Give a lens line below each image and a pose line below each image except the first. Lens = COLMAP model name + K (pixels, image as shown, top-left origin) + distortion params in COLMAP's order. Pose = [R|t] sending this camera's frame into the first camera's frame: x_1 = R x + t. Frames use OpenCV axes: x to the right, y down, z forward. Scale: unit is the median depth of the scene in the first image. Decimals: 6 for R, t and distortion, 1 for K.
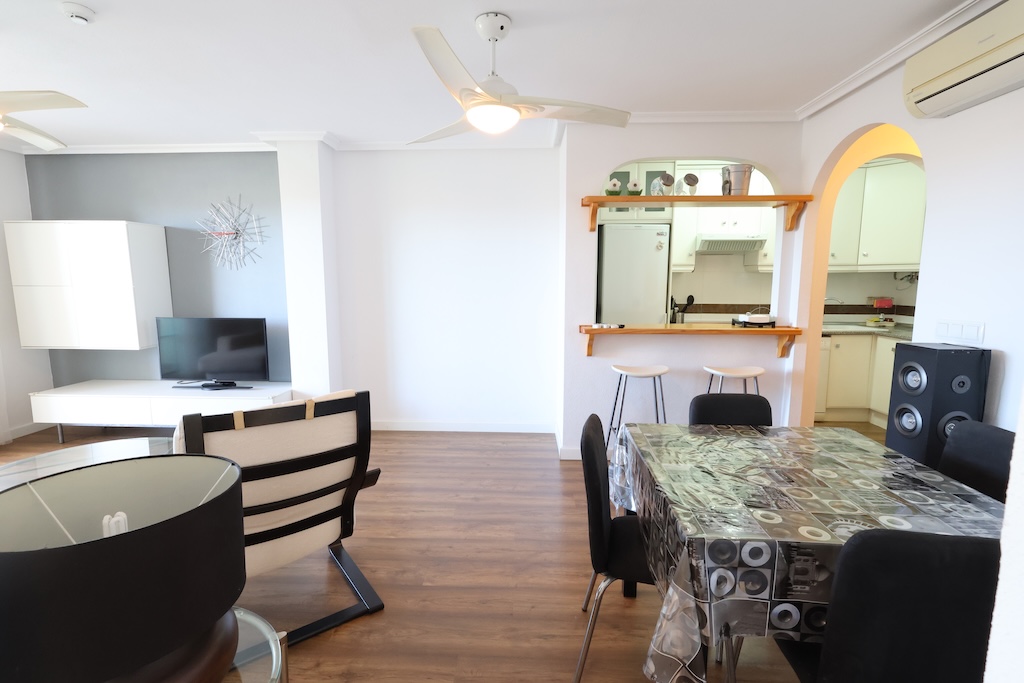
lens RADIAL K [[475.9, 0, 511.9], [0, 475.9, 342.6], [0, 0, 1]] dist [0.000338, -0.000002]
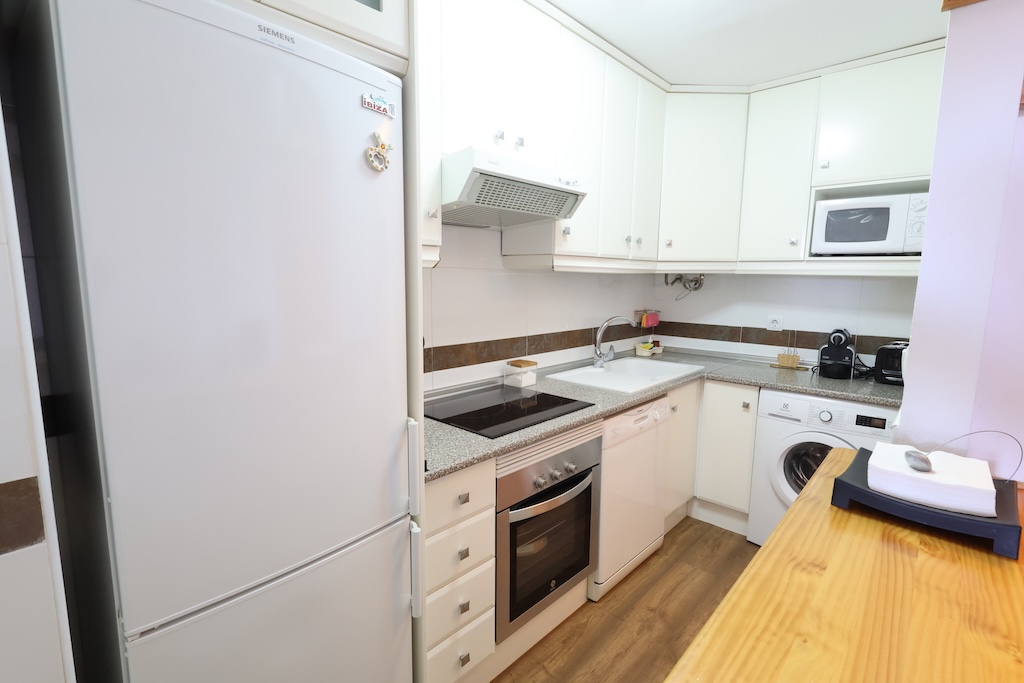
lens RADIAL K [[474.7, 0, 512.8], [0, 474.7, 342.2], [0, 0, 1]] dist [0.000494, 0.001004]
pose [[0.651803, -0.097632, 0.752078, 0.163772], [0.091937, 0.994537, 0.049428, -0.113303], [-0.752795, 0.036927, 0.657219, 0.785533]]
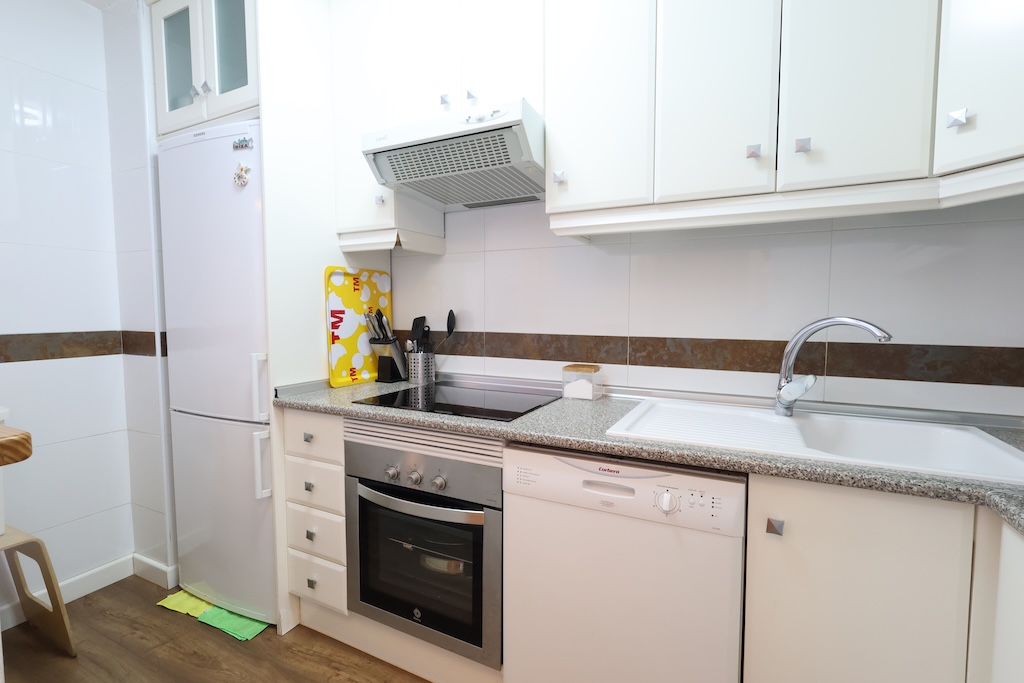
lens RADIAL K [[473.2, 0, 512.0], [0, 473.2, 341.5], [0, 0, 1]] dist [-0.000266, 0.000204]
pose [[0.911695, 0.029306, -0.409820, 0.664532], [-0.055340, 0.997123, -0.051806, -0.062082], [0.407123, 0.069911, 0.910694, 0.744148]]
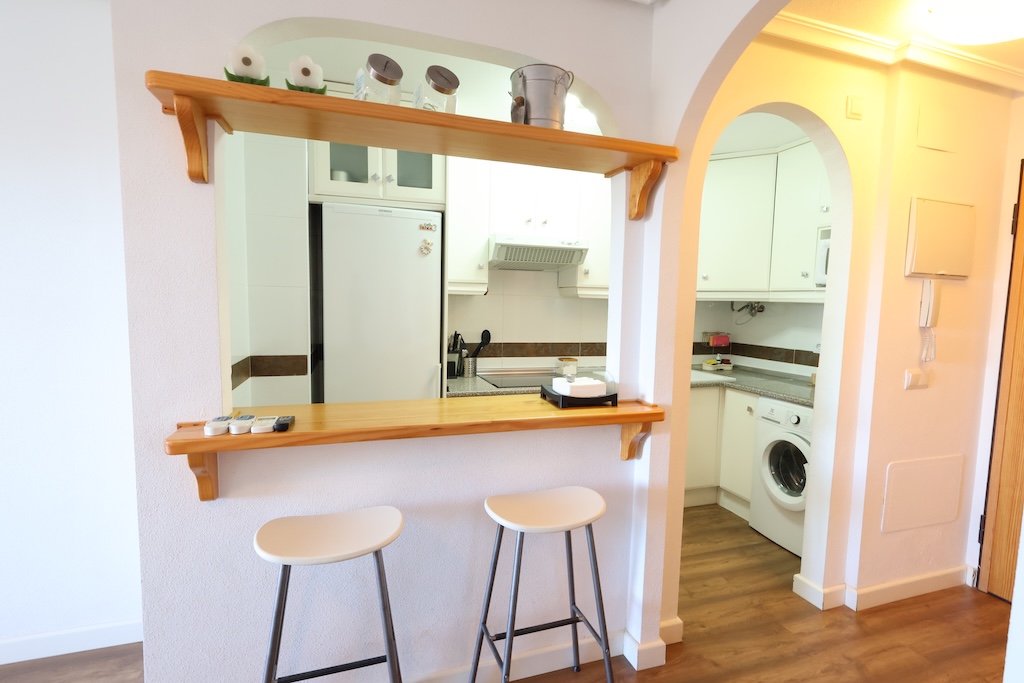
lens RADIAL K [[475.9, 0, 511.9], [0, 475.9, 342.6], [0, 0, 1]] dist [0.000338, -0.000002]
pose [[0.937635, -0.008699, 0.347514, 0.205201], [0.024277, 0.998885, -0.040500, -0.061796], [-0.346774, 0.046410, 0.936800, 0.424162]]
